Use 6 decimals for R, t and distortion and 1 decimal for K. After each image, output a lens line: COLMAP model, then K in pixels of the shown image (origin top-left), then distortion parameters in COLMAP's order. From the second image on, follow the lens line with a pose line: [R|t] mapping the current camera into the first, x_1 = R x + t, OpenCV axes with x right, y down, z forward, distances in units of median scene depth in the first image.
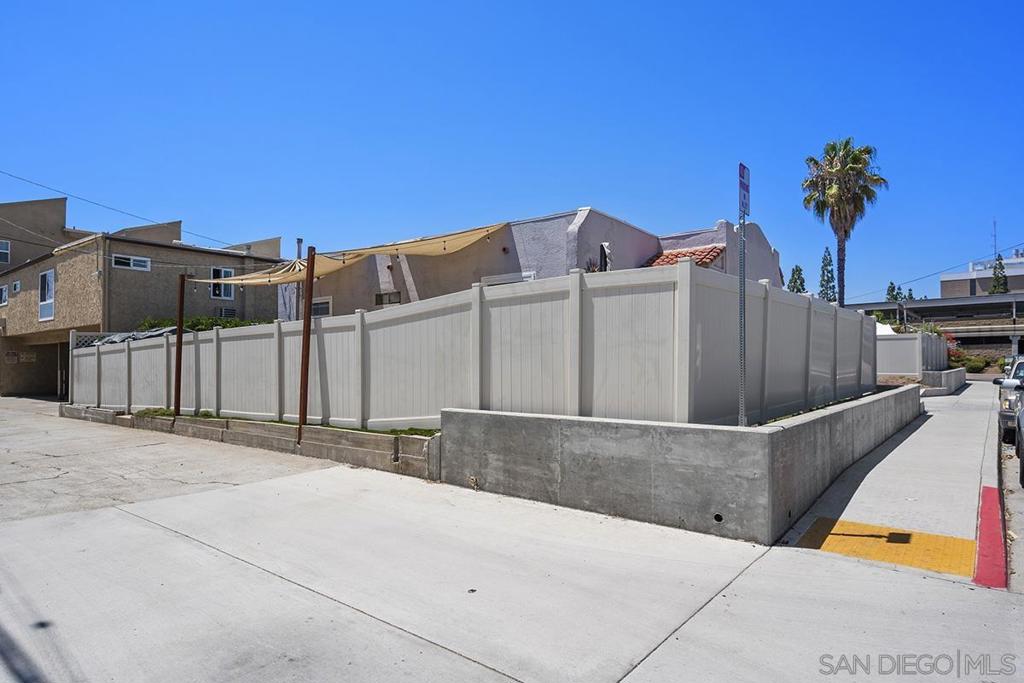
lens RADIAL K [[580.4, 0, 512.0], [0, 580.4, 341.5], [0, 0, 1]] dist [0.001090, -0.000878]
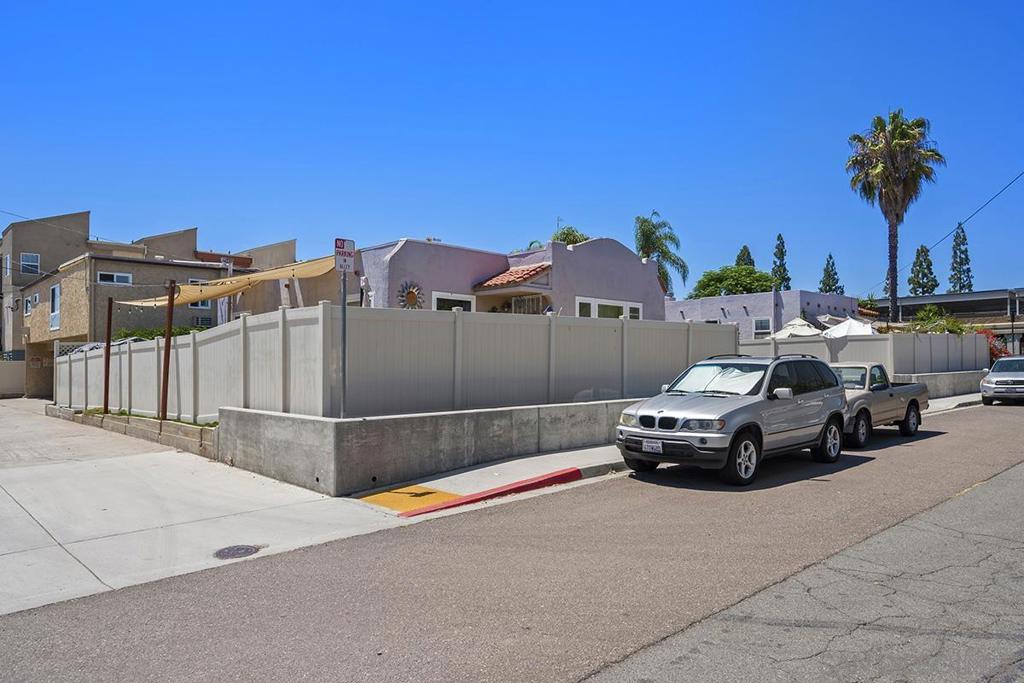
lens RADIAL K [[650.1, 0, 512.4], [0, 650.1, 340.7], [0, 0, 1]] dist [0.003129, 0.001352]
pose [[0.991569, -0.008577, -0.129294, 0.266883], [0.009030, 0.999955, 0.002921, -0.013046], [0.129263, -0.004064, 0.991602, -0.145537]]
